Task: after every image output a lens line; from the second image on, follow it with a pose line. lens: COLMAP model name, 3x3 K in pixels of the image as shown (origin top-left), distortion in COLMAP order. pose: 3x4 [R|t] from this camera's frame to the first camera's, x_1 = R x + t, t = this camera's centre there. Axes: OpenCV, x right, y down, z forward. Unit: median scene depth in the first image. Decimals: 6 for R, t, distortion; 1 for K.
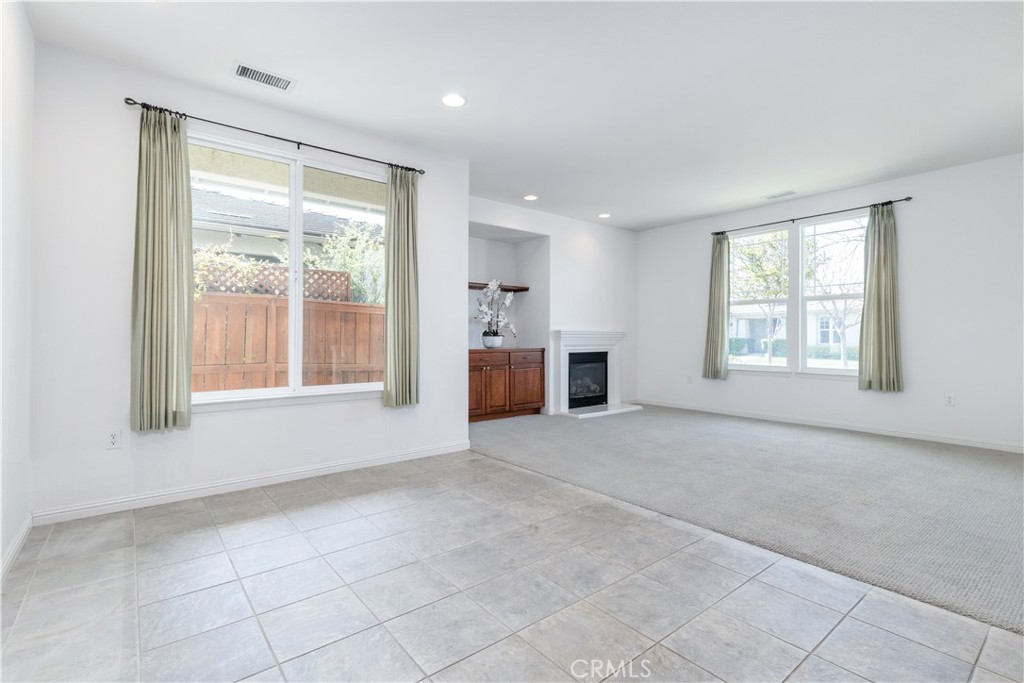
lens RADIAL K [[482.0, 0, 518.0], [0, 482.0, 330.7], [0, 0, 1]] dist [-0.001799, -0.000146]
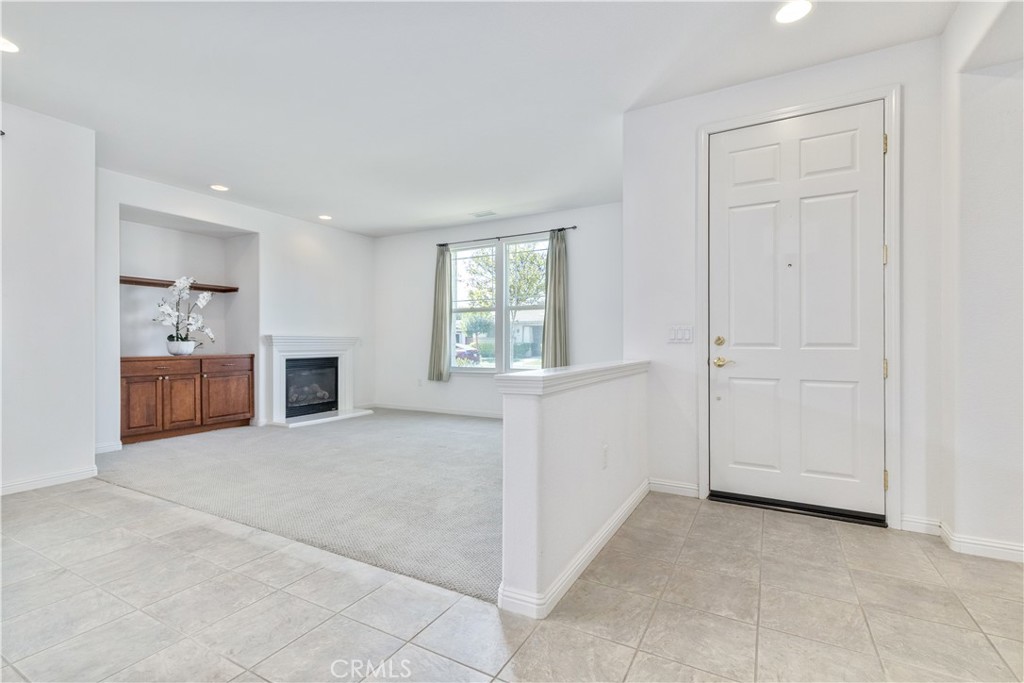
lens RADIAL K [[460.7, 0, 523.8], [0, 460.7, 341.1], [0, 0, 1]] dist [0.000425, 0.000074]
pose [[0.921519, -0.000178, 0.388334, 0.201446], [-0.004303, 0.999934, 0.010670, -0.000755], [-0.388310, -0.011503, 0.921457, -0.016107]]
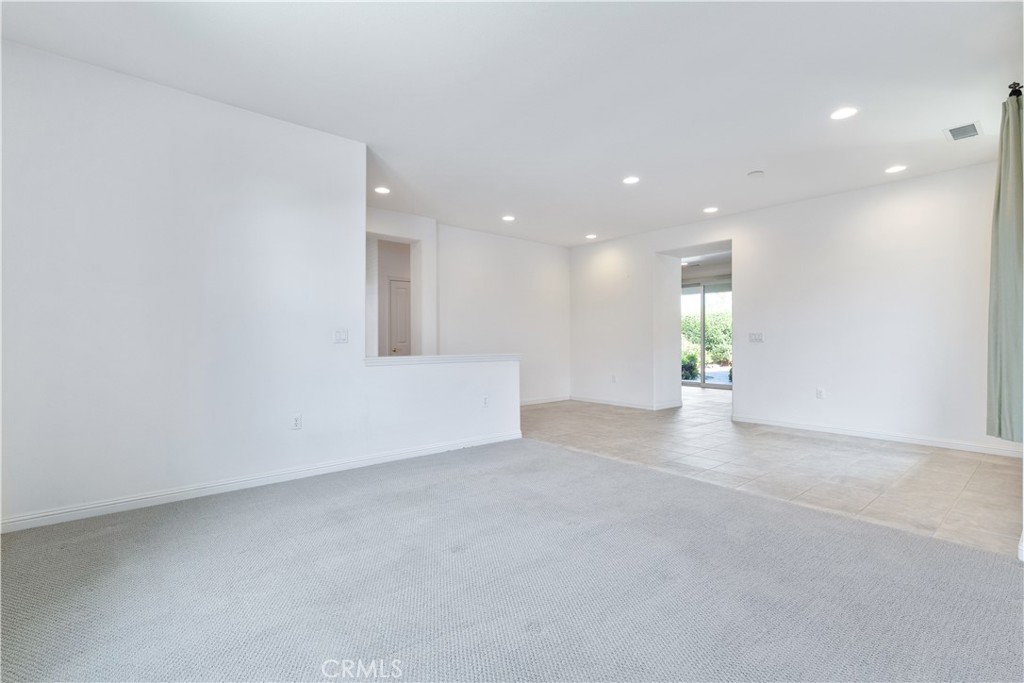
lens RADIAL K [[465.0, 0, 516.1], [0, 465.0, 339.7], [0, 0, 1]] dist [-0.010561, 0.000250]
pose [[-0.999186, 0.006551, -0.039799, 0.338556], [0.006882, 0.999943, -0.008191, 0.003952], [0.039743, -0.008458, -0.999174, 1.081299]]
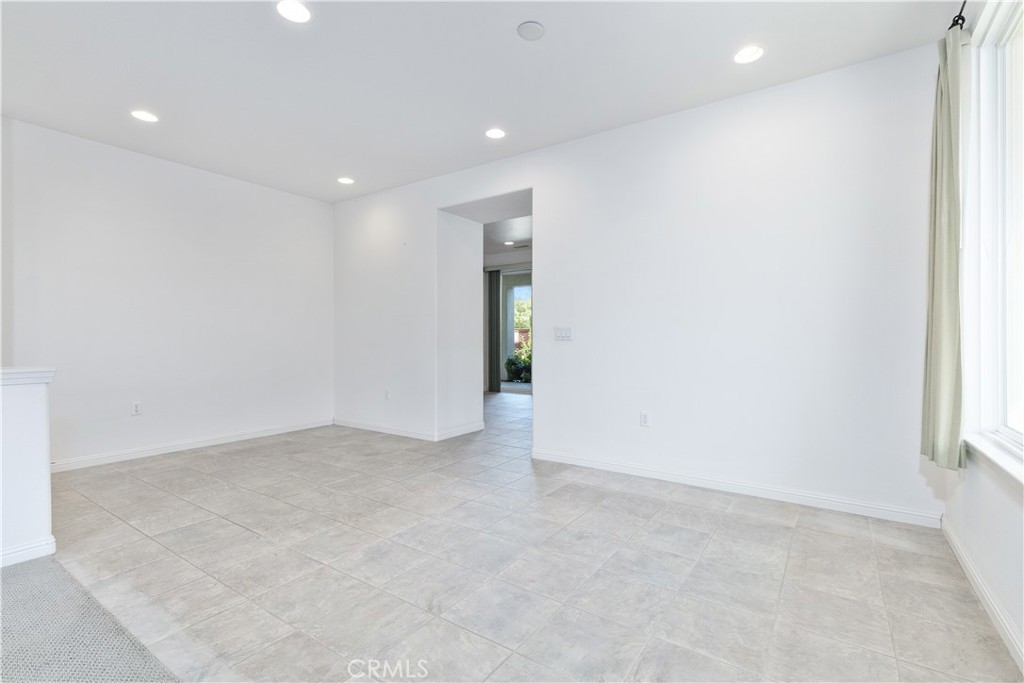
lens RADIAL K [[465.0, 0, 516.1], [0, 465.0, 339.7], [0, 0, 1]] dist [-0.010561, 0.000250]
pose [[-0.959260, 0.000617, -0.282524, 0.047888], [0.003471, 0.999948, -0.009599, 0.008773], [0.282503, -0.010189, -0.959212, 0.738949]]
